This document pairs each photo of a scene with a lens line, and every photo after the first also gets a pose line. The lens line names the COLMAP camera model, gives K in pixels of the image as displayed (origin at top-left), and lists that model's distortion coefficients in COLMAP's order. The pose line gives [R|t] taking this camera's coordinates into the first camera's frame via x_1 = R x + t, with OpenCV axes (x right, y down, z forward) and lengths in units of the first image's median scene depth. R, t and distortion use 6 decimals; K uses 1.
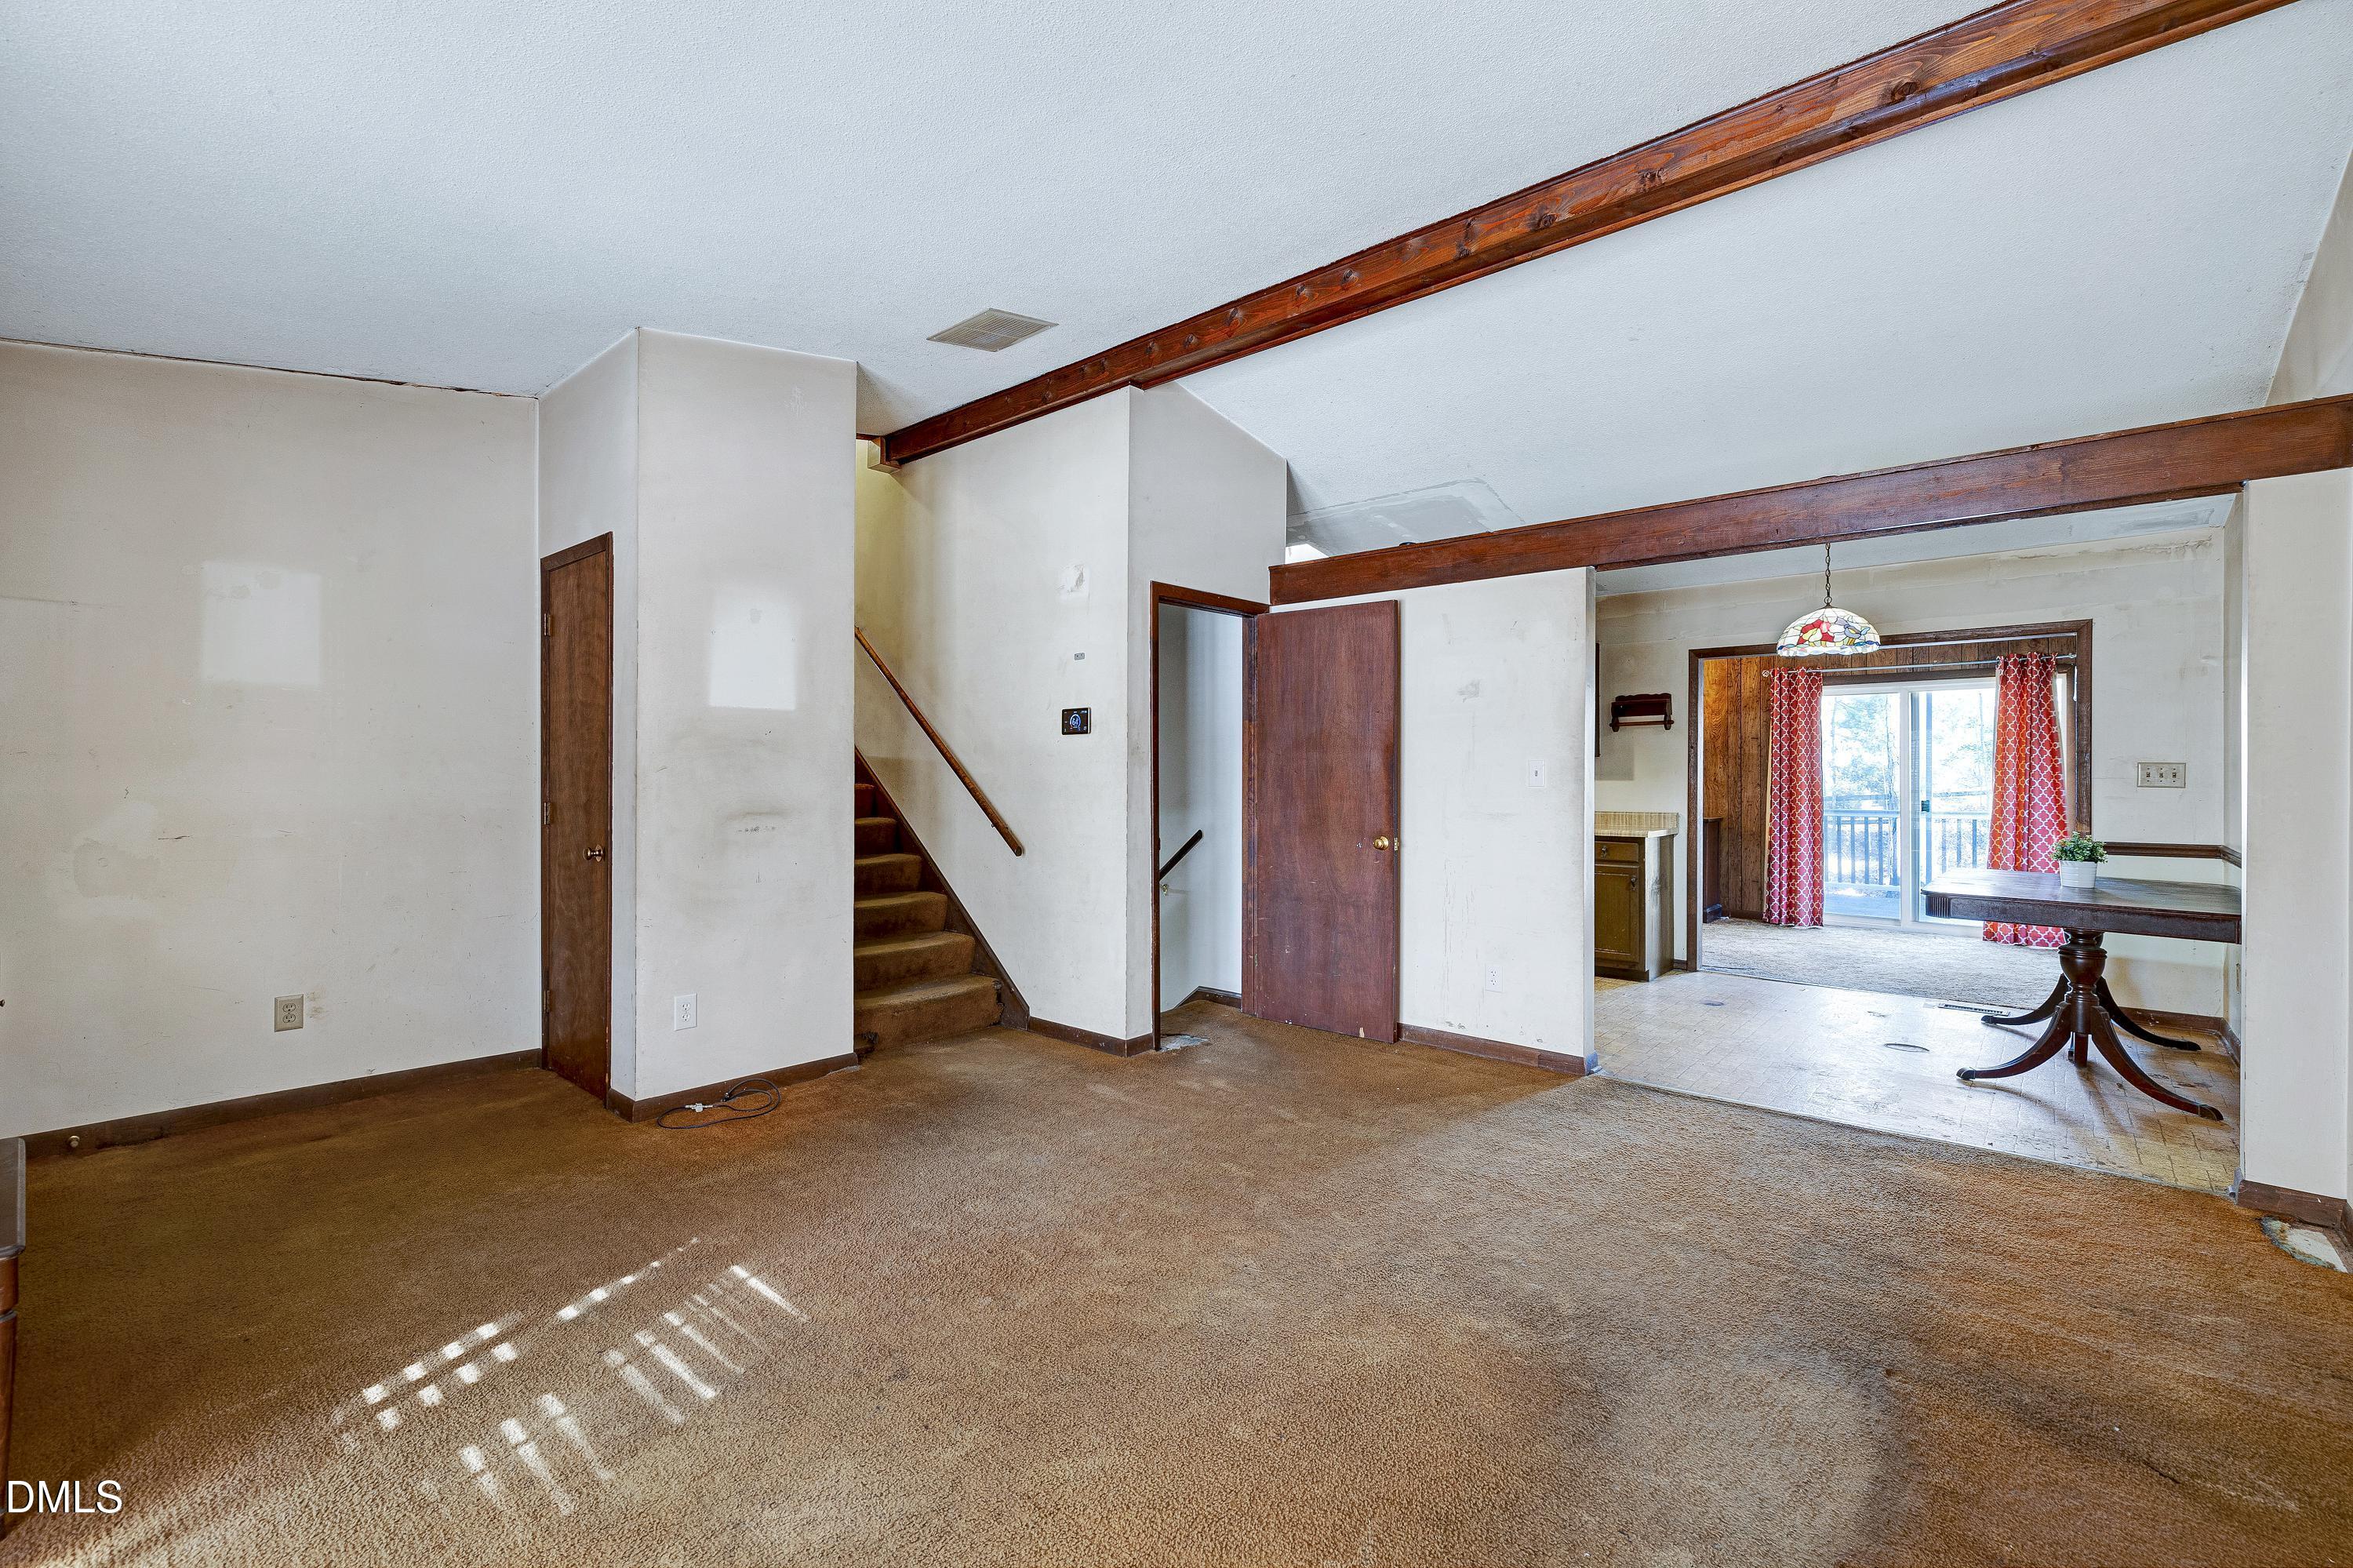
lens RADIAL K [[998.9, 0, 1168.2], [0, 998.9, 779.8], [0, 0, 1]] dist [0.004809, -0.000641]
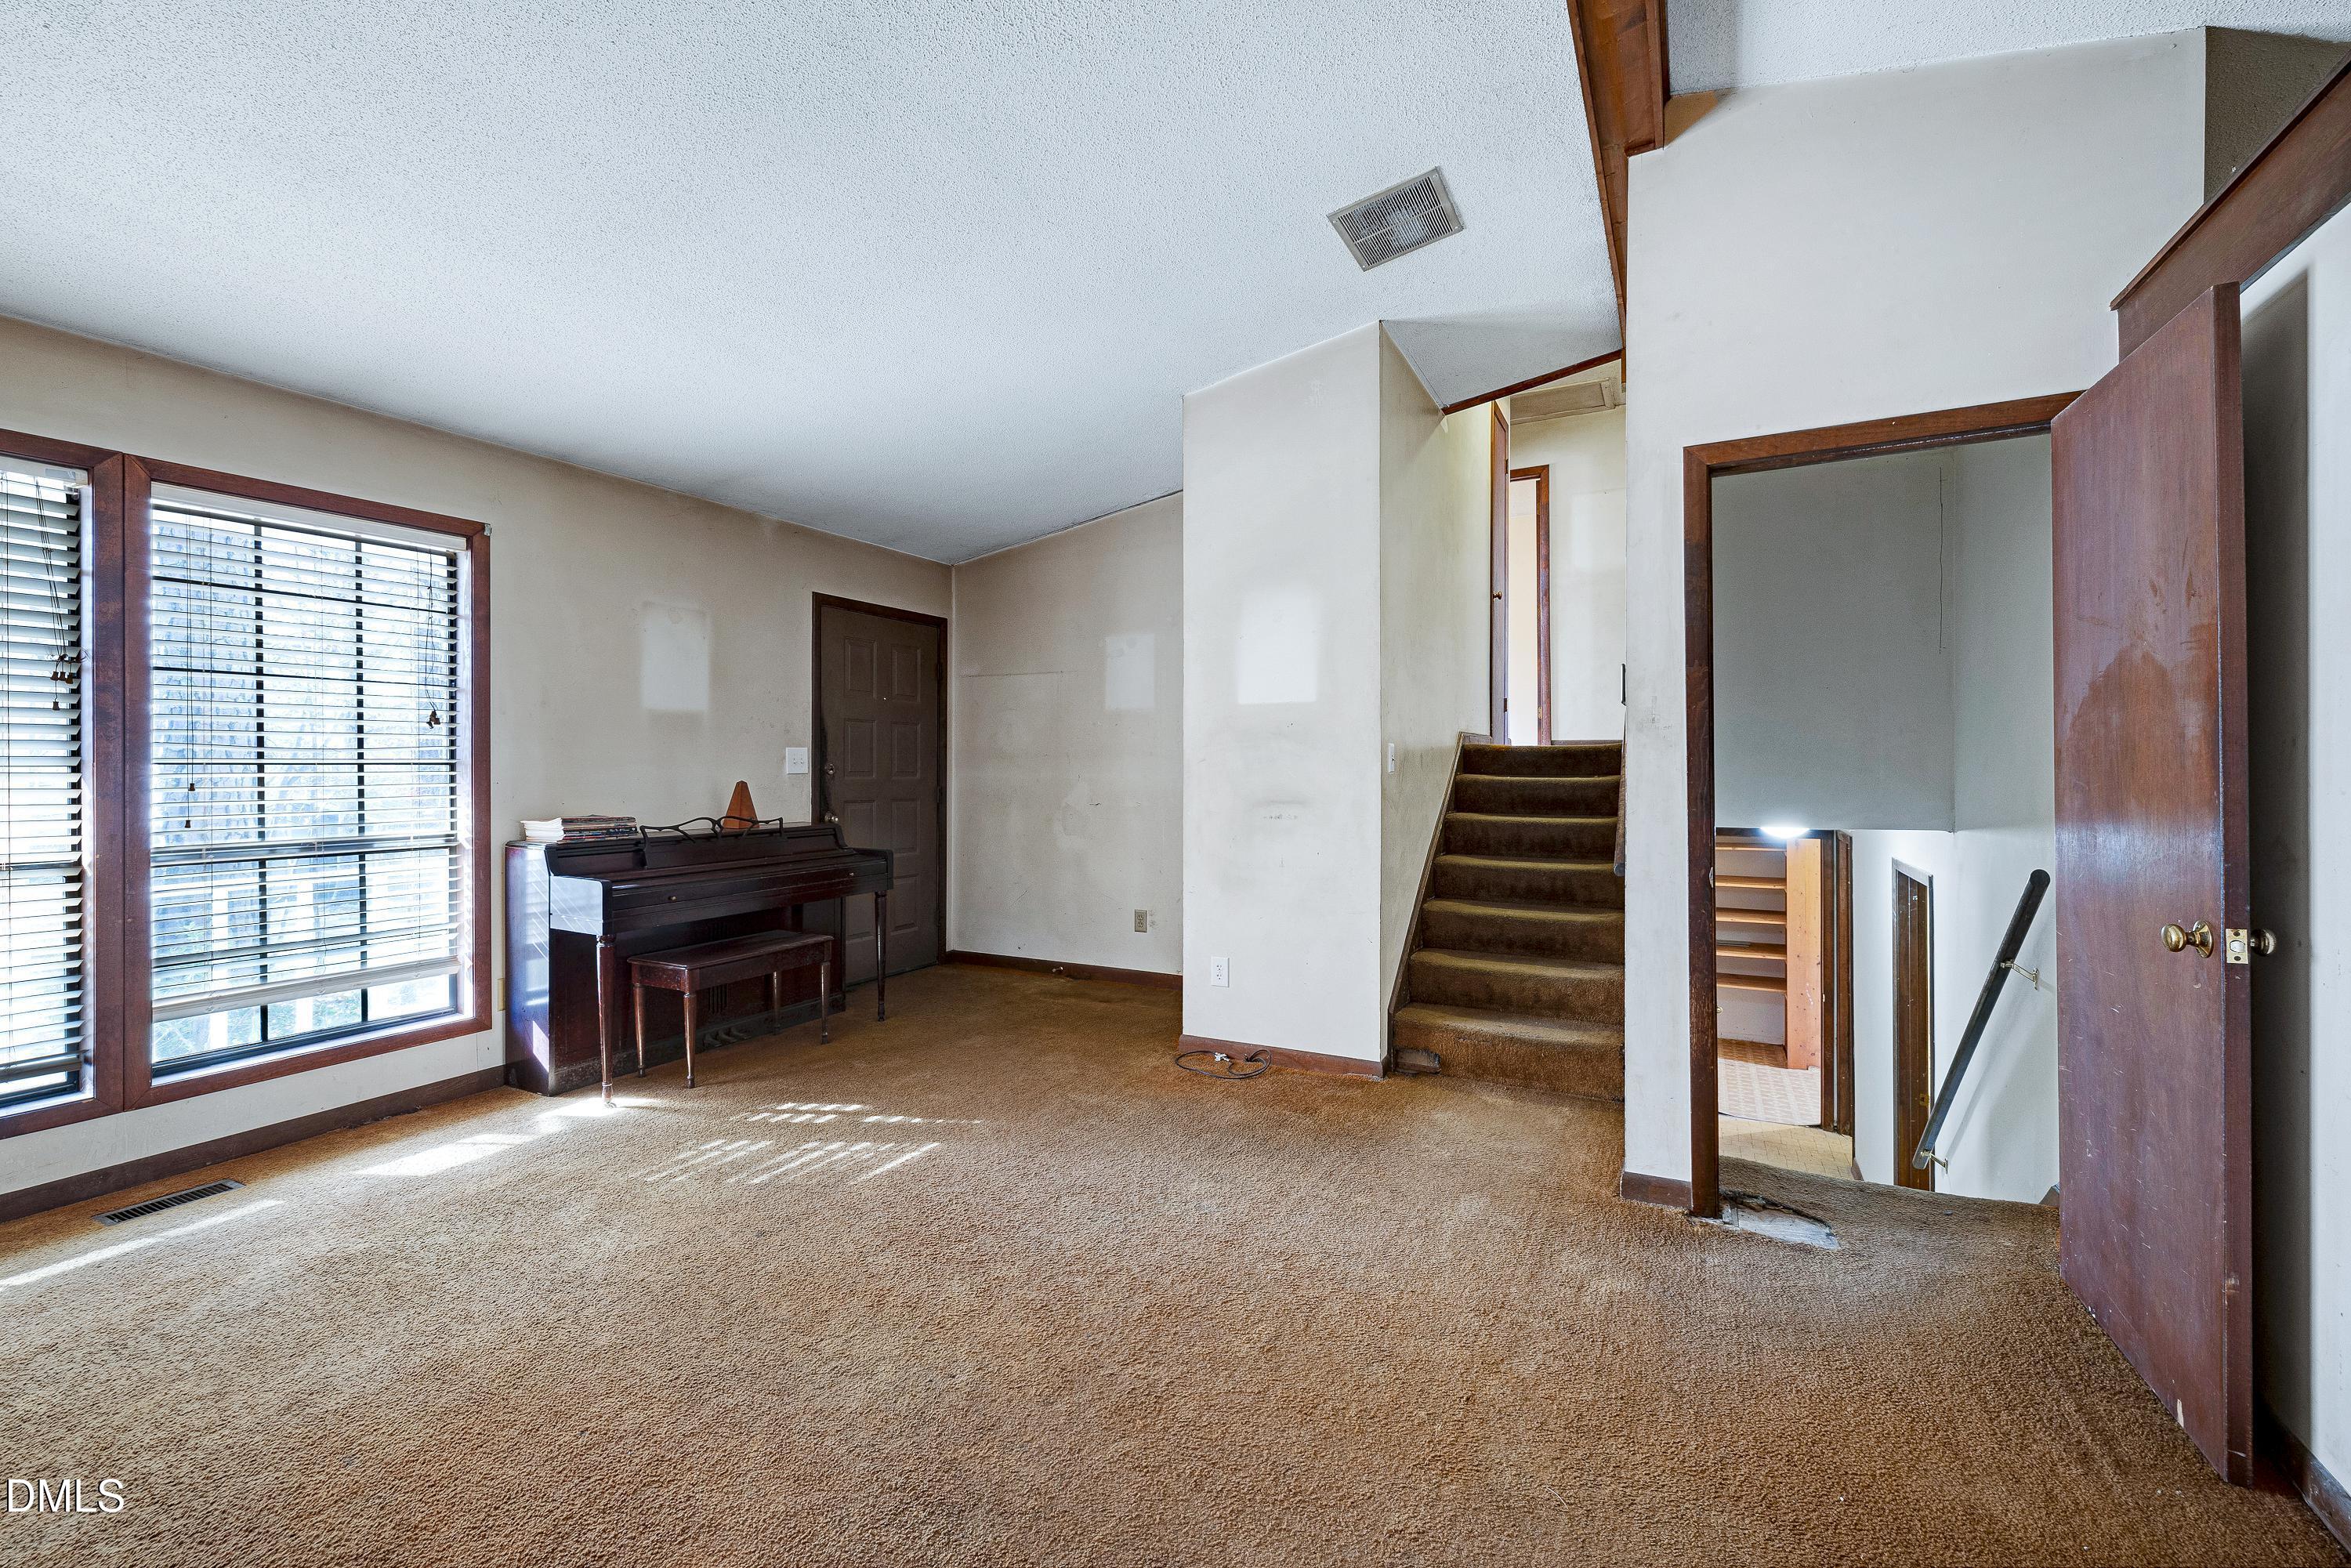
lens RADIAL K [[998.0, 0, 1176.1], [0, 998.0, 772.2], [0, 0, 1]] dist [0.004809, -0.000641]
pose [[0.242467, 0.003019, -0.970155, 0.699020], [0.001574, 0.999993, 0.003505, -0.001925], [0.970158, -0.002377, 0.242460, 0.759839]]
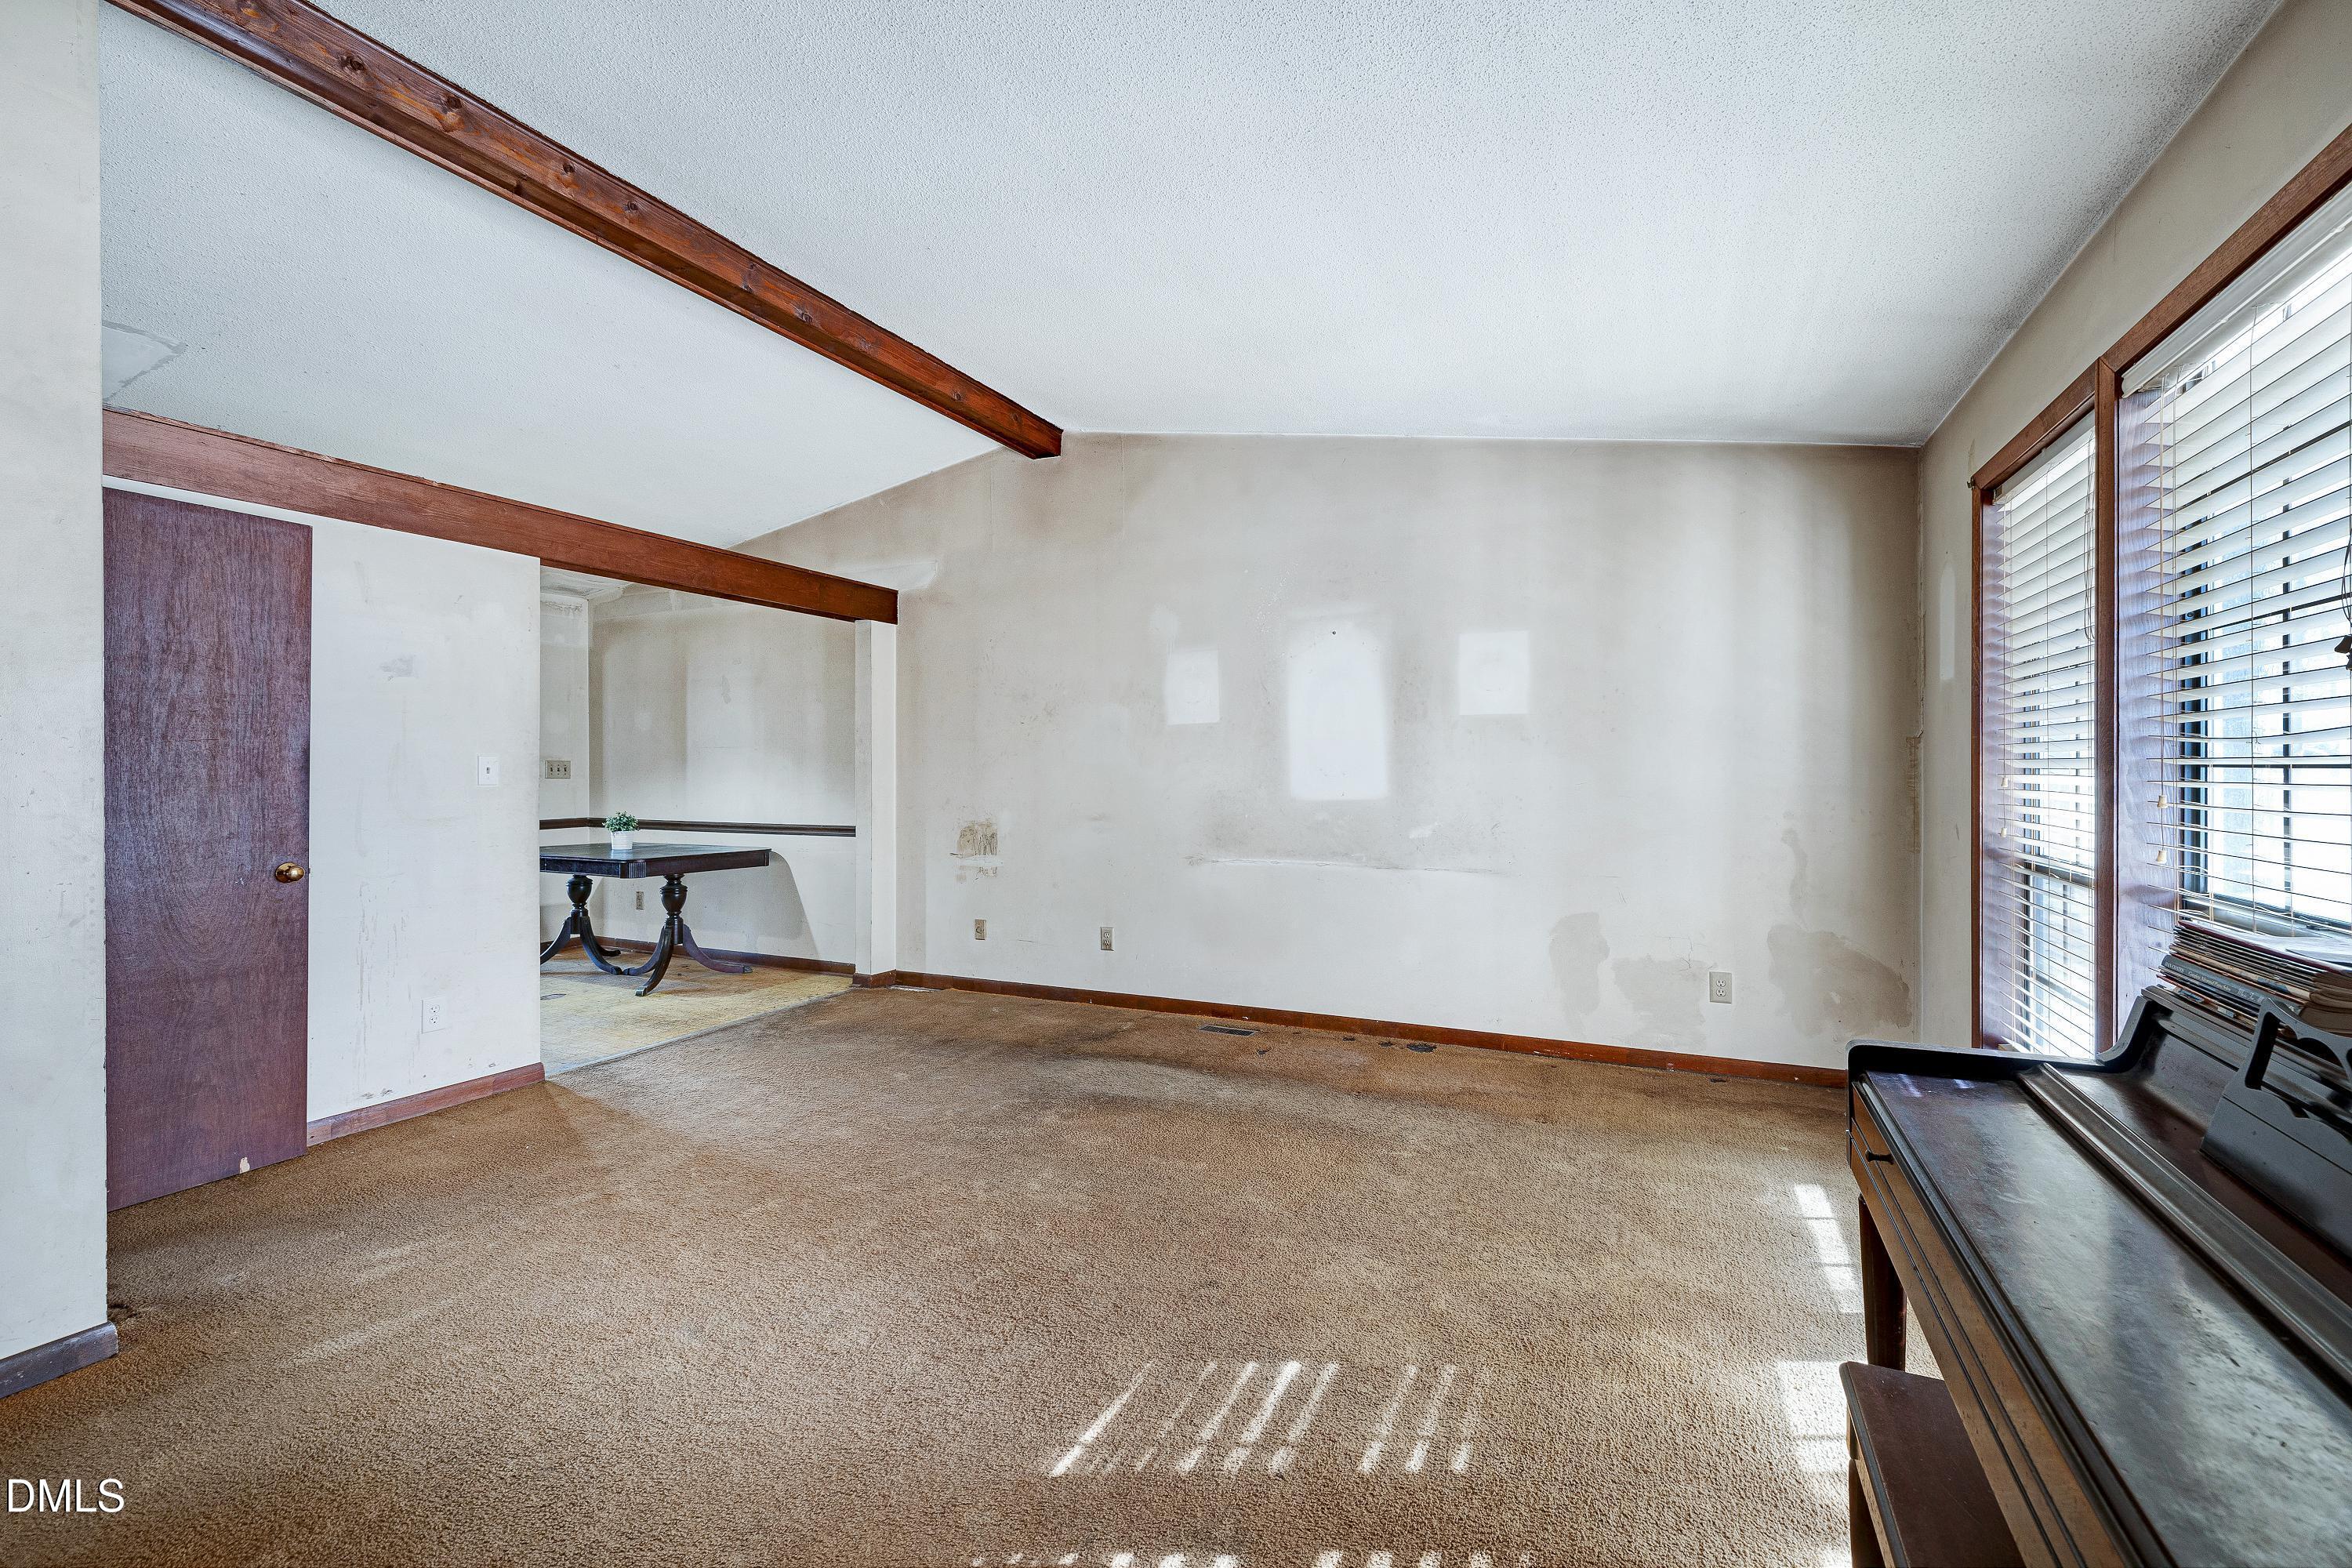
lens RADIAL K [[998.4, 0, 1165.1], [0, 998.4, 771.6], [0, 0, 1]] dist [0.004809, -0.000641]
pose [[-0.253573, -0.005792, 0.967299, -0.872562], [0.007358, 0.999942, 0.007917, -0.010305], [-0.967288, 0.009125, -0.253515, 0.846145]]
